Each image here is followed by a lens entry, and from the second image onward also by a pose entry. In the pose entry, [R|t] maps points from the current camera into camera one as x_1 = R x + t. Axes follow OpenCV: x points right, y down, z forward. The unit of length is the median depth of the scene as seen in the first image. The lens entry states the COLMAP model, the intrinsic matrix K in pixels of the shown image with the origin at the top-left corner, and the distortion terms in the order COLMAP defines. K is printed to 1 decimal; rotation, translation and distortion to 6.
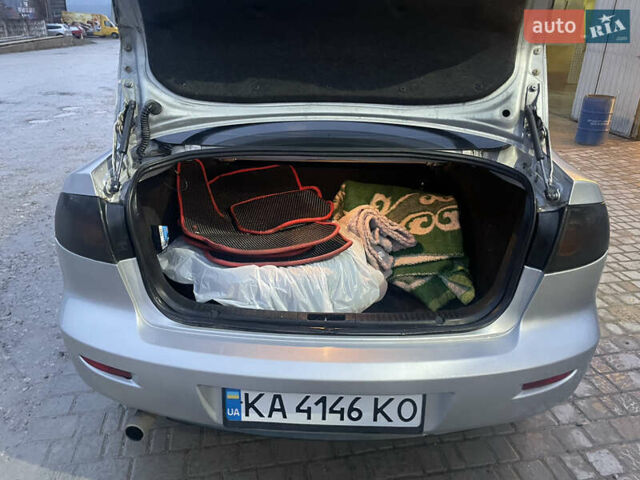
lens RADIAL K [[474.9, 0, 317.9], [0, 474.9, 237.7], [0, 0, 1]] dist [0.110659, -0.141790]
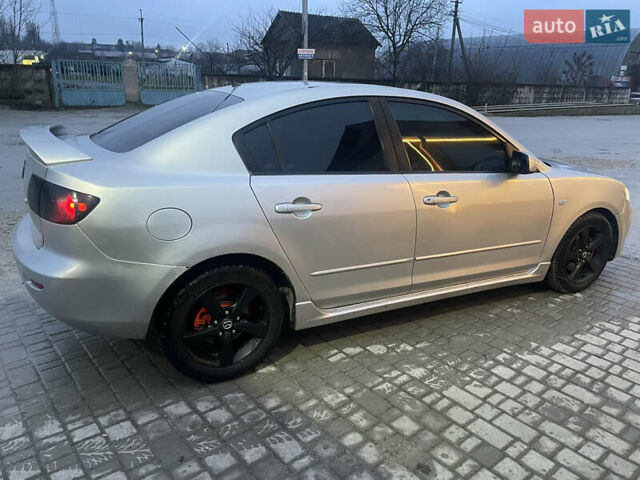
lens RADIAL K [[474.9, 0, 317.9], [0, 474.9, 237.7], [0, 0, 1]] dist [0.110659, -0.141790]
pose [[0.470164, 0.260639, -0.843216, 2.312482], [-0.363464, 0.927802, 0.084123, -0.339070], [0.804264, 0.266927, 0.530952, 0.856865]]
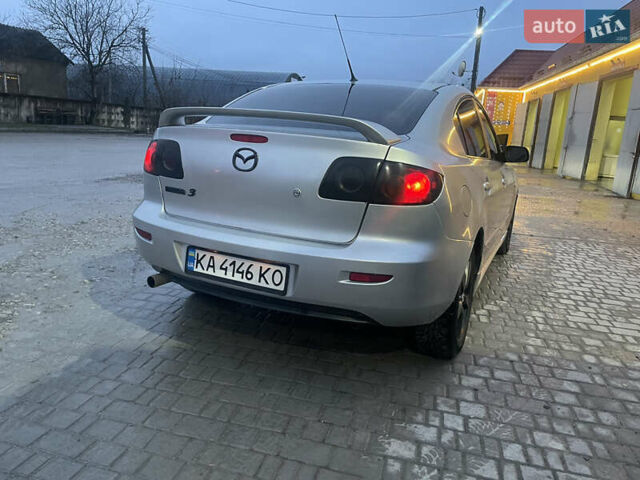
lens RADIAL K [[474.9, 0, 317.9], [0, 474.9, 237.7], [0, 0, 1]] dist [0.110659, -0.141790]
pose [[0.905197, 0.131659, -0.404085, 0.915240], [-0.210960, 0.964593, -0.158290, 0.447502], [0.368937, 0.228530, 0.900921, -0.389112]]
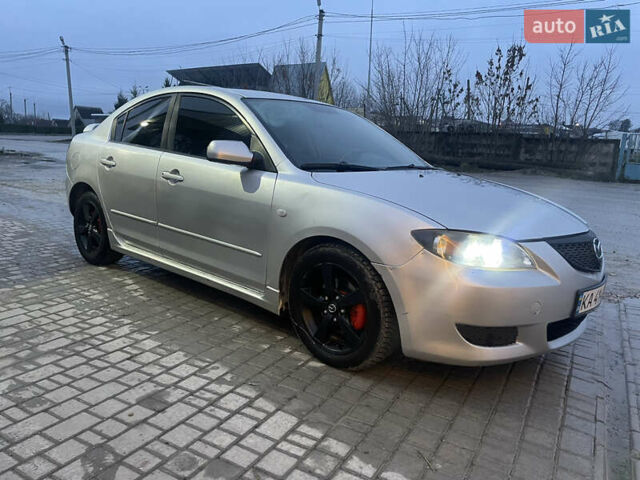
lens RADIAL K [[474.9, 0, 317.9], [0, 474.9, 237.7], [0, 0, 1]] dist [0.110659, -0.141790]
pose [[-0.649236, 0.096231, -0.754475, 2.108555], [-0.352439, 0.840977, 0.410542, -1.512551], [0.674003, 0.532445, -0.512077, 4.289849]]
